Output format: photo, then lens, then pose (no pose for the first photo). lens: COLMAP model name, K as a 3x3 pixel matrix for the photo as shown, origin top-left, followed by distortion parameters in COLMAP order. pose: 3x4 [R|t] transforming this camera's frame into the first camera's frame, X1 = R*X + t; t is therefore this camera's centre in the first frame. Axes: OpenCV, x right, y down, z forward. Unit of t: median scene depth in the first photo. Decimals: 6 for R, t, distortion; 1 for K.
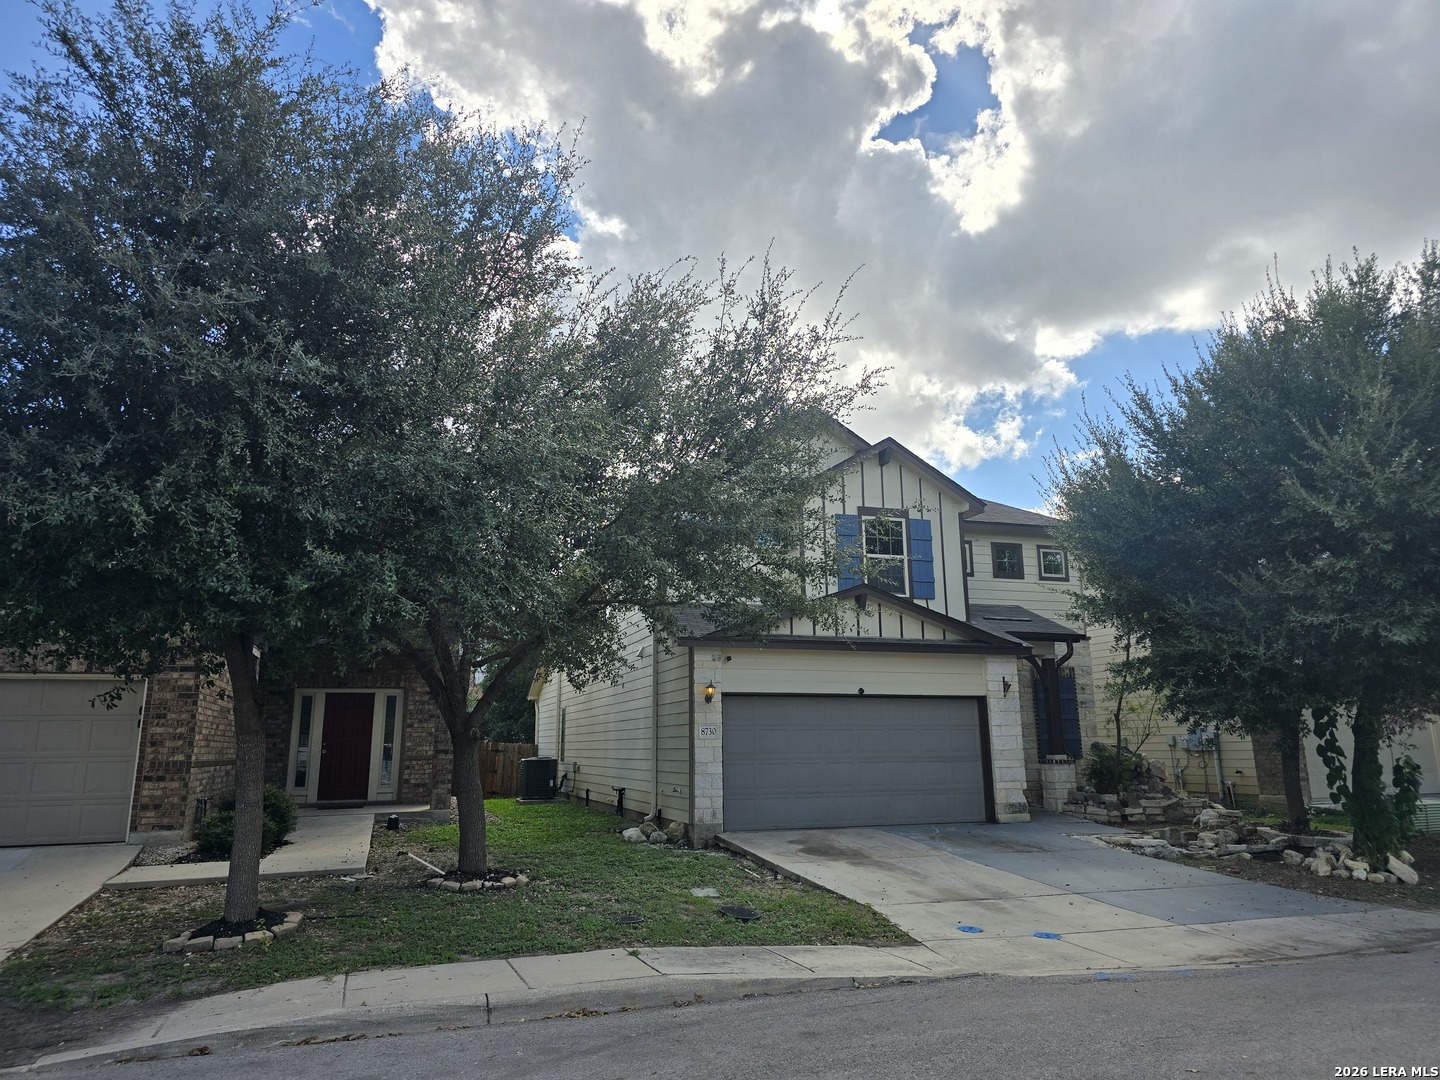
lens RADIAL K [[955.0, 0, 715.0], [0, 955.0, 533.7], [0, 0, 1]] dist [0.074602, -0.062871]
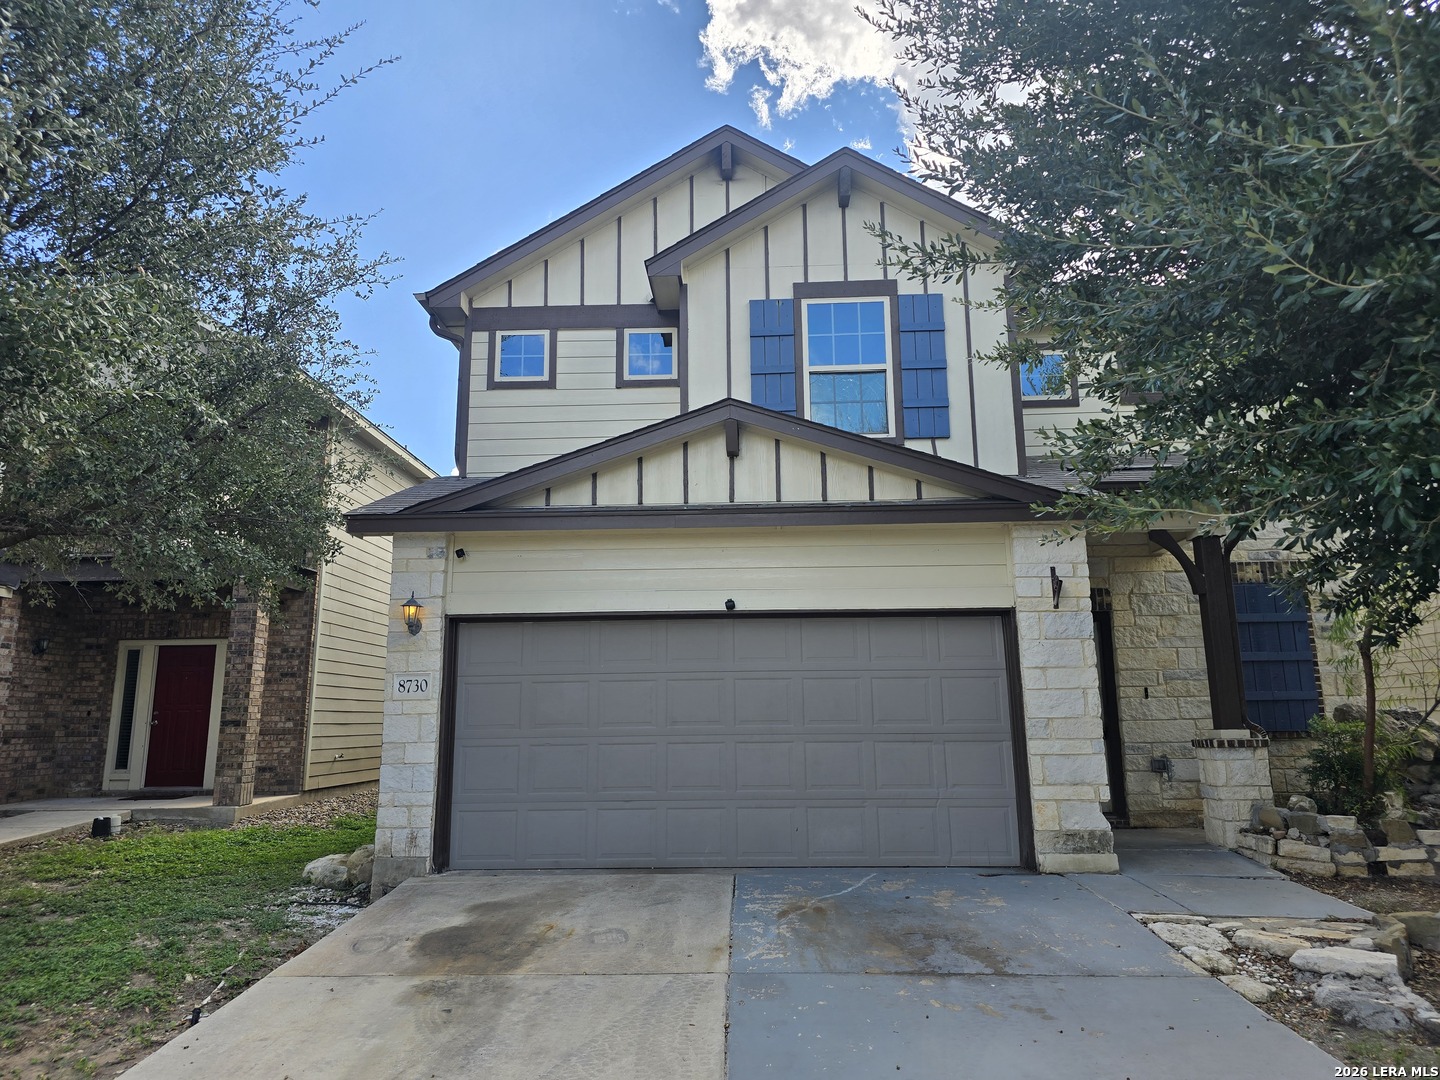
lens RADIAL K [[955.0, 0, 715.0], [0, 955.0, 533.7], [0, 0, 1]] dist [0.074602, -0.062871]
pose [[0.937723, -0.066157, -0.341028, 0.309588], [0.074647, 0.997140, 0.011820, 0.114384], [0.339270, -0.036540, 0.939979, 0.494539]]
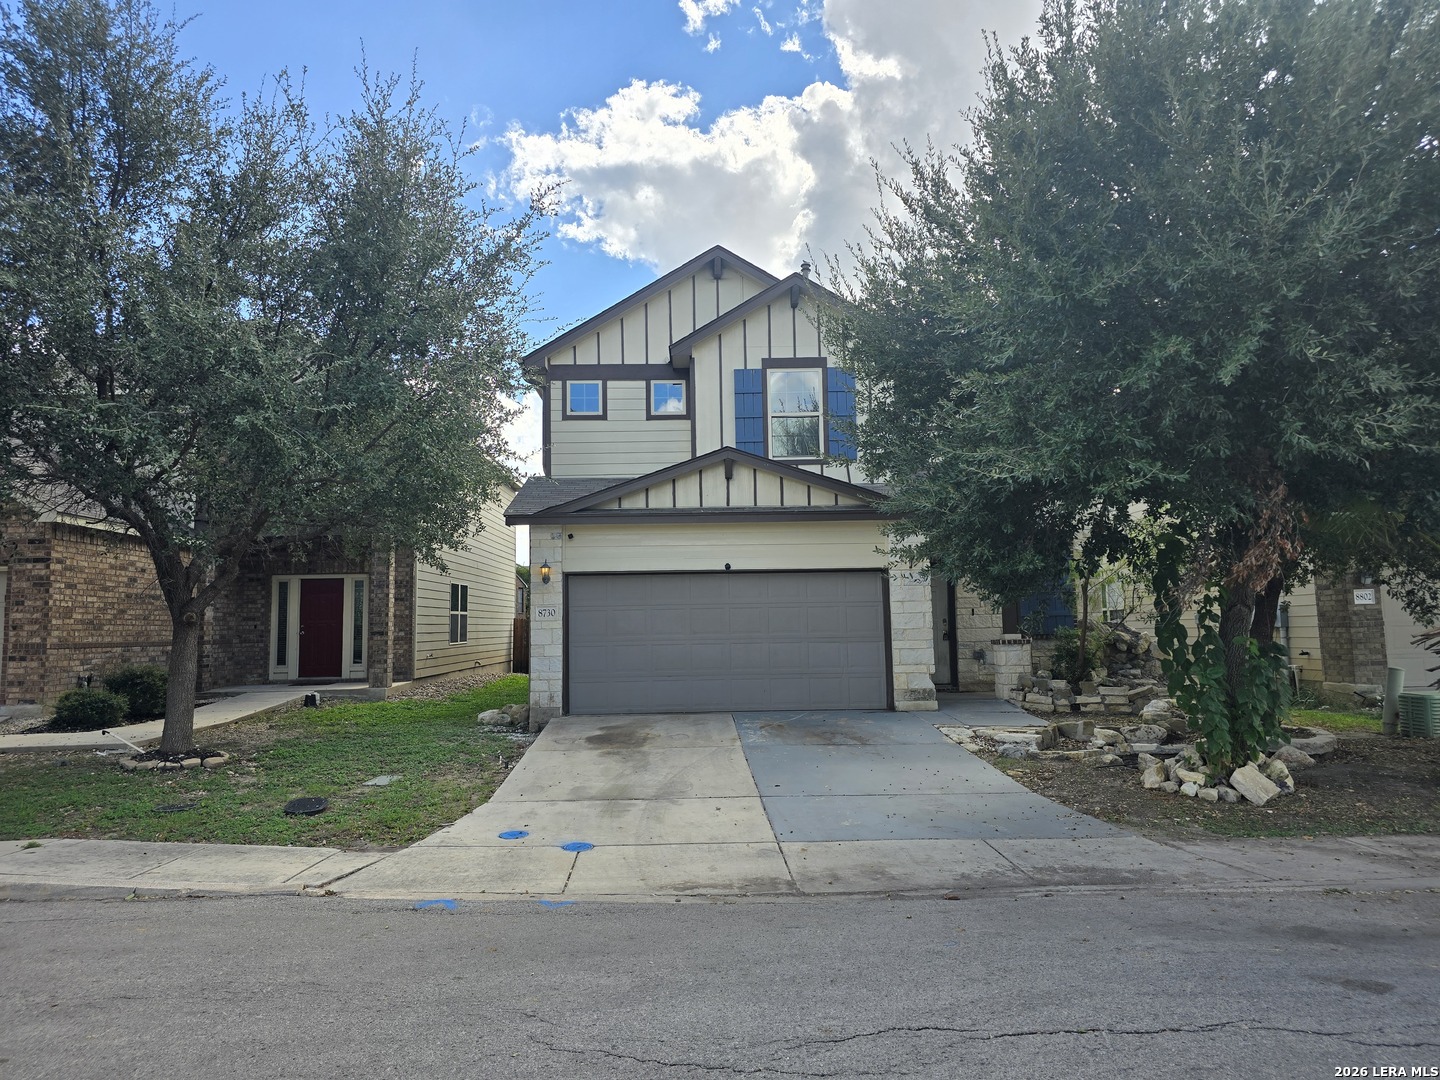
lens RADIAL K [[952.1, 0, 701.5], [0, 952.1, 537.5], [0, 0, 1]] dist [0.106026, -0.111854]
pose [[0.955249, -0.032337, -0.294031, 0.376427], [0.069493, 0.990720, 0.116811, 0.029956], [0.287525, -0.132016, 0.948631, 0.143700]]
